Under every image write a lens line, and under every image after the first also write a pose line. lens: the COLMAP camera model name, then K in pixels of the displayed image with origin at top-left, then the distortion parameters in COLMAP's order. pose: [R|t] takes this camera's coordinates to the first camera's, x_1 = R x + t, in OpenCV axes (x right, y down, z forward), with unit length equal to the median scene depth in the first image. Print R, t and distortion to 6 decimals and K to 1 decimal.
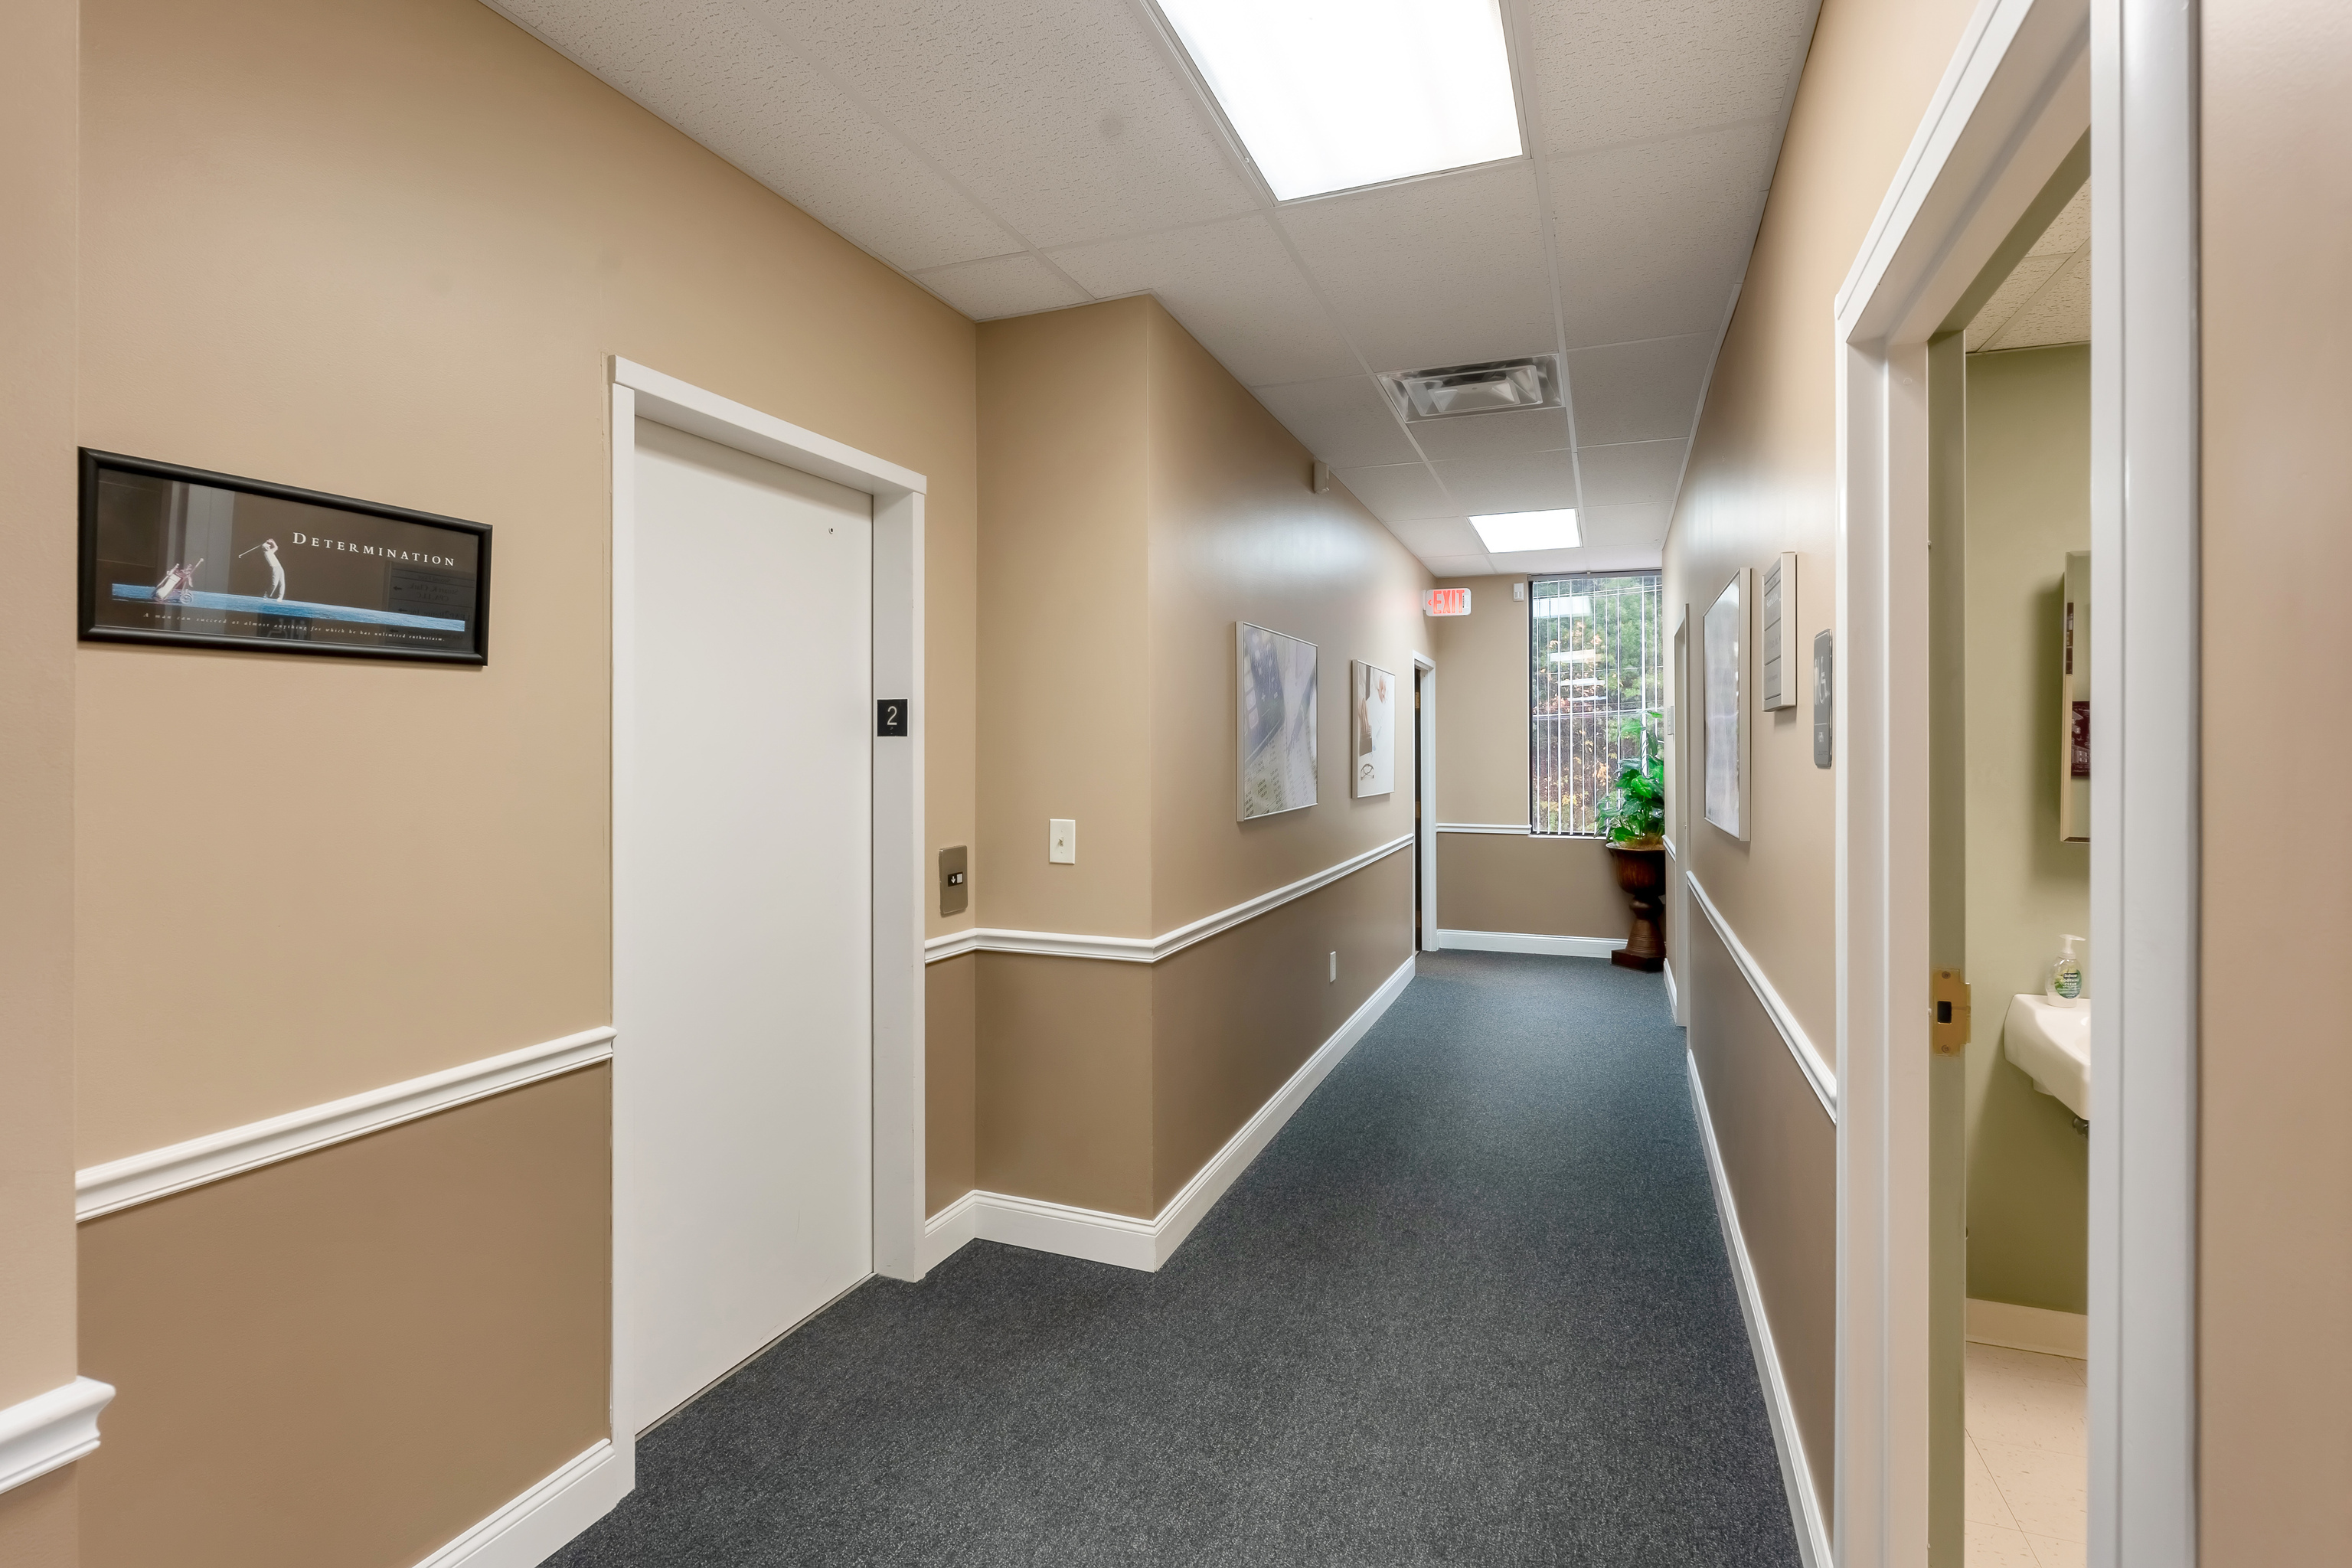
lens RADIAL K [[1104.9, 0, 1184.0], [0, 1104.9, 766.5], [0, 0, 1]] dist [-0.004127, -0.001243]
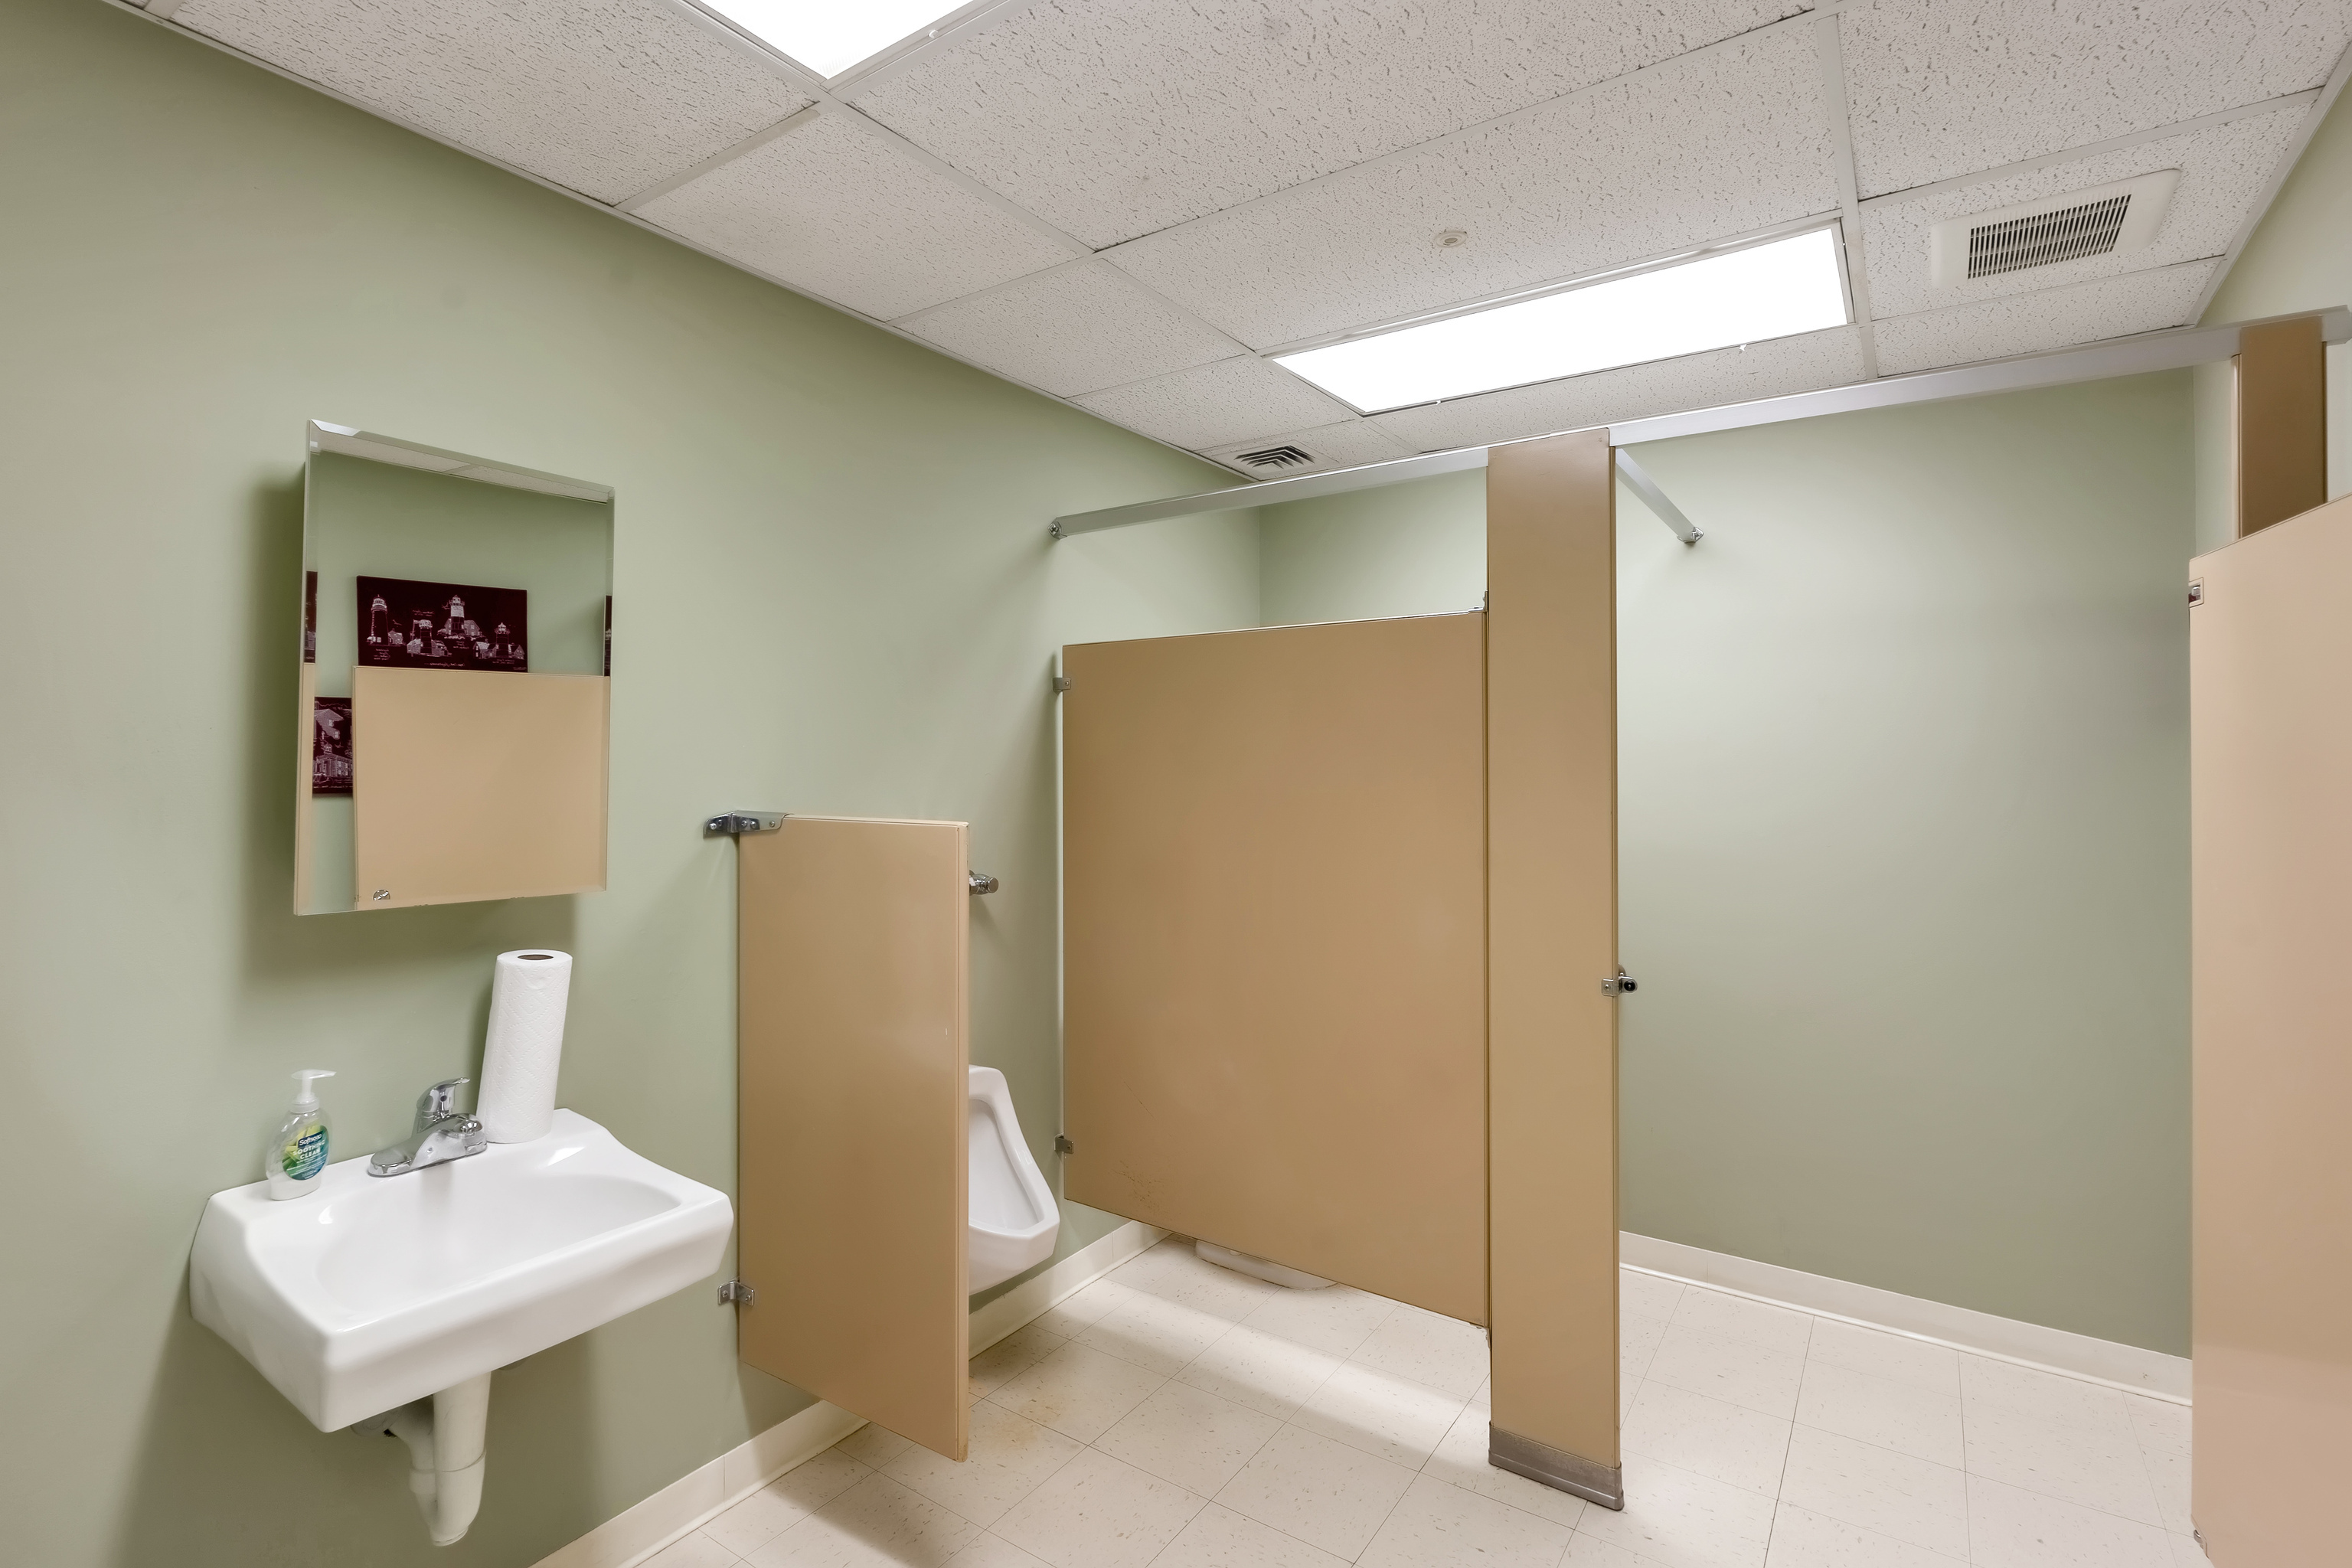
lens RADIAL K [[1104.9, 0, 1180.8], [0, 1104.9, 775.5], [0, 0, 1]] dist [-0.004127, -0.001243]
pose [[0.239062, 0.003003, 0.971000, 0.341635], [0.002199, 0.999991, -0.003634, 0.001317], [-0.971002, 0.003004, 0.239053, 0.404482]]
